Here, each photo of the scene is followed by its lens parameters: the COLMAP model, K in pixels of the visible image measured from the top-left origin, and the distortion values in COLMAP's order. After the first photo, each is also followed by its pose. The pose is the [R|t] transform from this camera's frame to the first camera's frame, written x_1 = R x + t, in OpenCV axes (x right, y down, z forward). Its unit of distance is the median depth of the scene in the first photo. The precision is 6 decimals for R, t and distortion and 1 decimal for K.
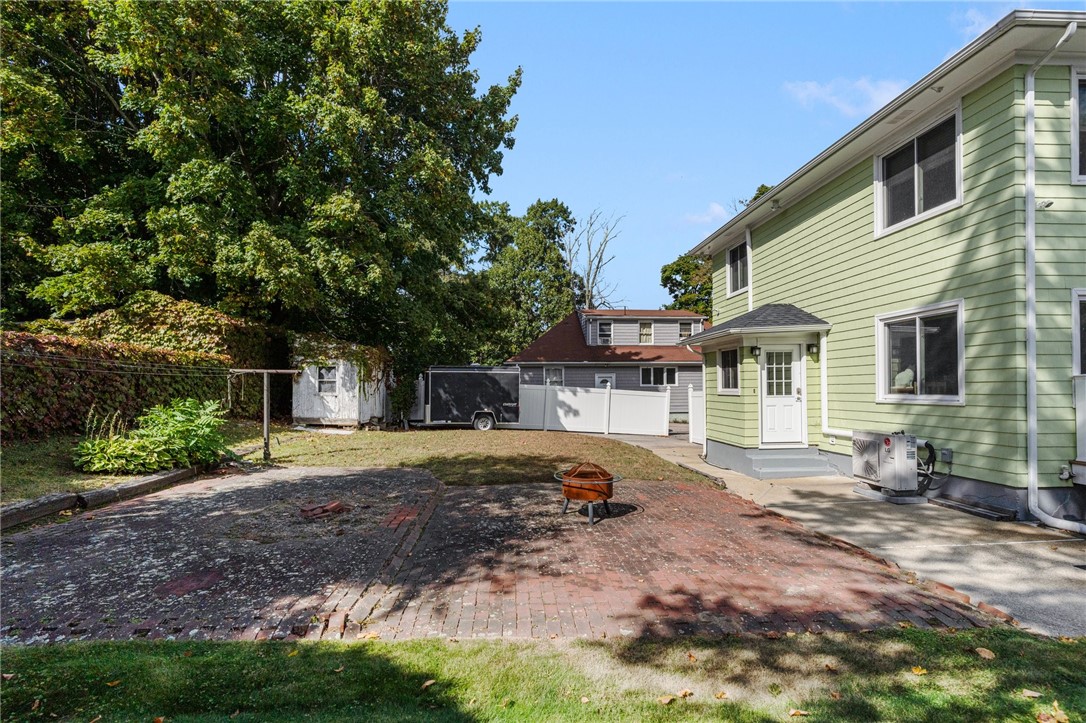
lens RADIAL K [[527.2, 0, 527.7], [0, 527.2, 384.6], [0, 0, 1]] dist [-0.000138, 0.002366]
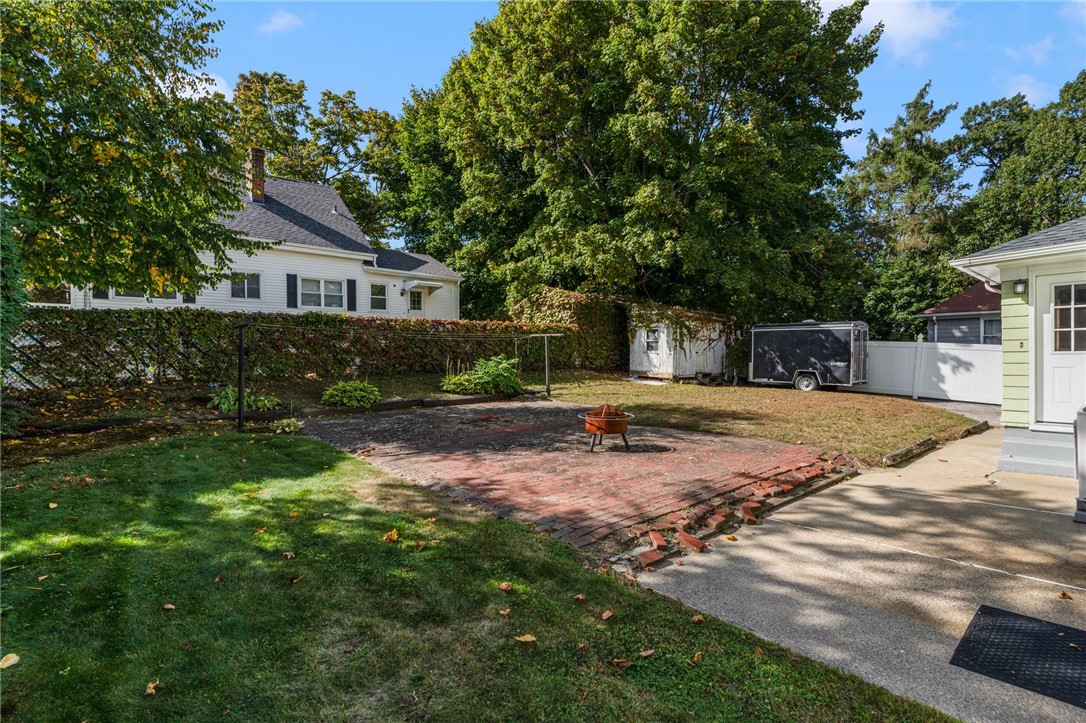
lens RADIAL K [[527.2, 0, 550.7], [0, 527.2, 357.0], [0, 0, 1]] dist [-0.000138, 0.002366]
pose [[0.609333, 0.005833, -0.792893, 0.767071], [0.010792, 0.999819, 0.015649, 0.013589], [0.792841, -0.018092, 0.609160, 0.118822]]
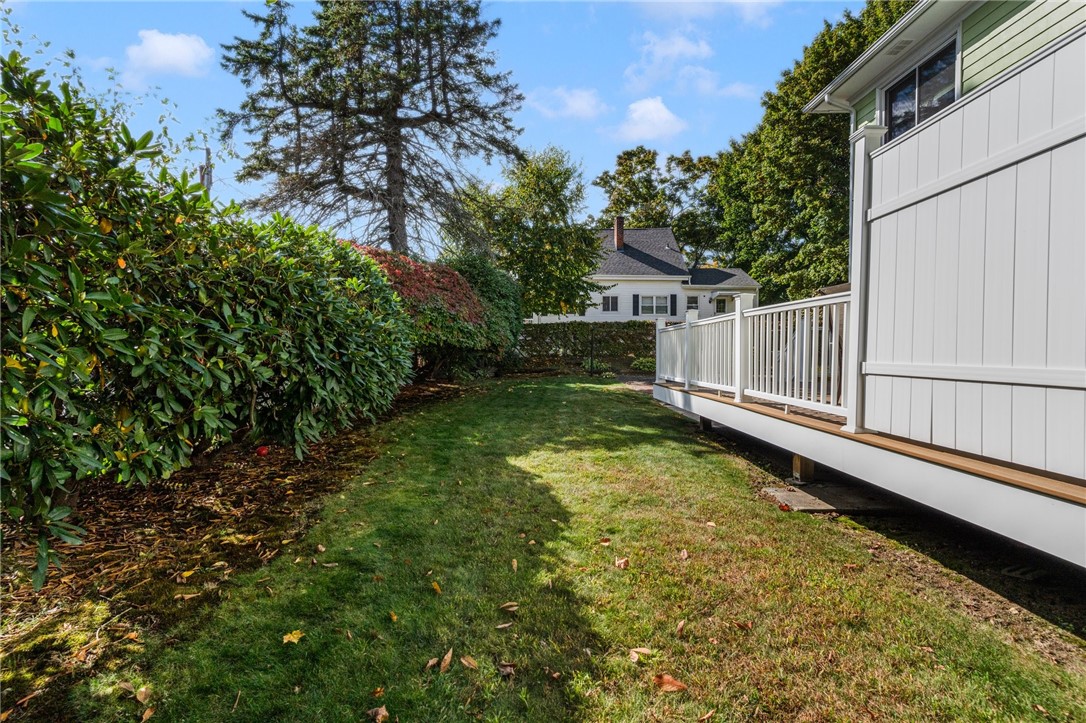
lens RADIAL K [[527.2, 0, 541.5], [0, 527.2, 357.5], [0, 0, 1]] dist [-0.000138, 0.002366]
pose [[-0.058047, 0.018980, -0.998133, 1.950955], [0.009057, 0.999788, 0.018485, 0.041005], [0.998273, -0.007967, -0.058207, 0.186764]]
